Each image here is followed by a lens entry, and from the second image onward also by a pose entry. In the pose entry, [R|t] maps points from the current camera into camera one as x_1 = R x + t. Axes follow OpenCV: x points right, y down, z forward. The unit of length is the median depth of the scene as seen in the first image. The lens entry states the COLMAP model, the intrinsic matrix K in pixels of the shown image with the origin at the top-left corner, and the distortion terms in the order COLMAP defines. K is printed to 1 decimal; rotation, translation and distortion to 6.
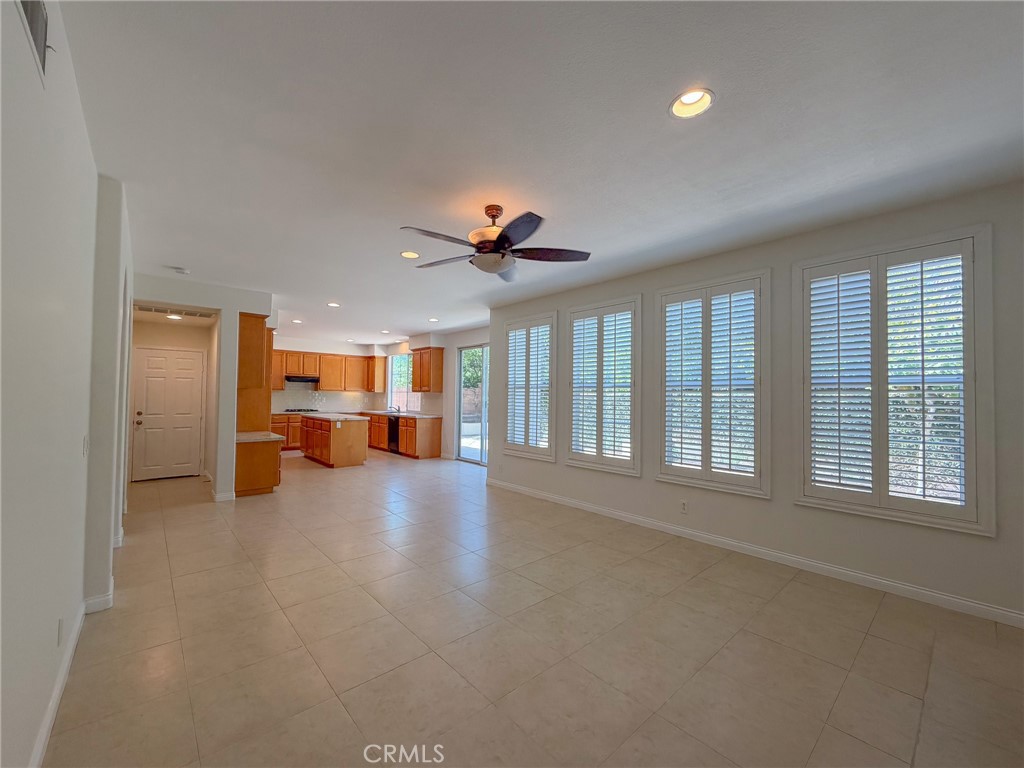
lens RADIAL K [[408.4, 0, 509.5], [0, 408.4, 385.5], [0, 0, 1]] dist [-0.001264, -0.000091]
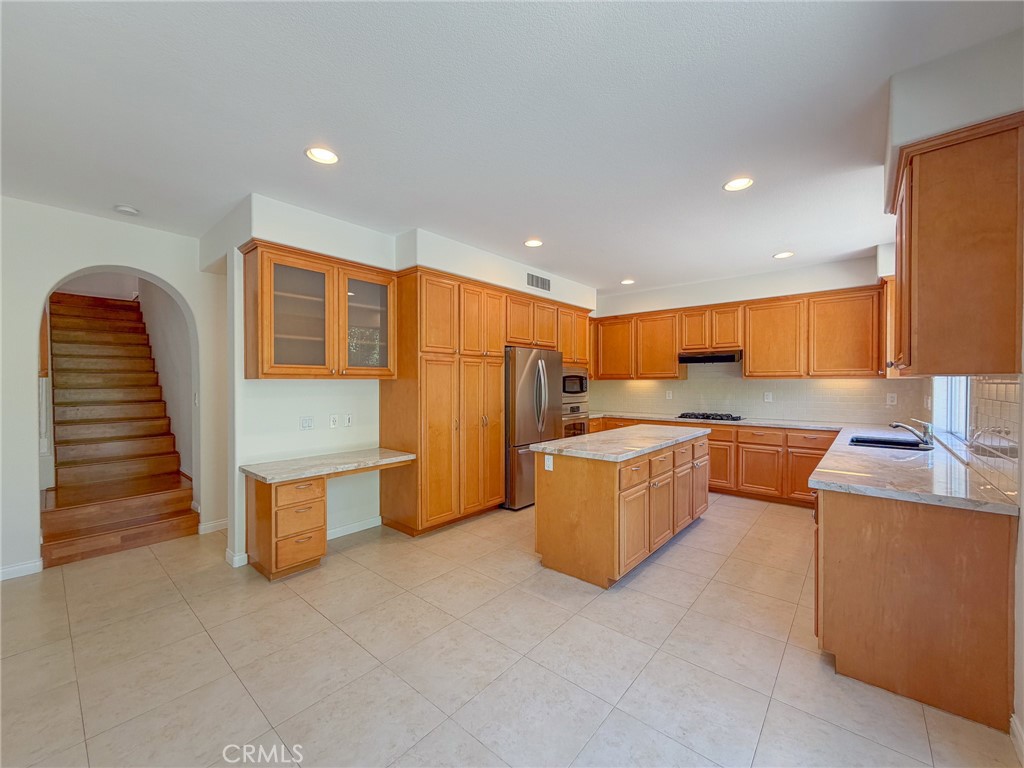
lens RADIAL K [[415.0, 0, 512.0], [0, 415.0, 384.0], [0, 0, 1]] dist [-0.002263, -0.000188]
pose [[0.121987, -0.000877, -0.992531, -0.036152], [0.023818, 0.999714, 0.002044, 0.039374], [0.992246, -0.023890, 0.121973, 2.151266]]
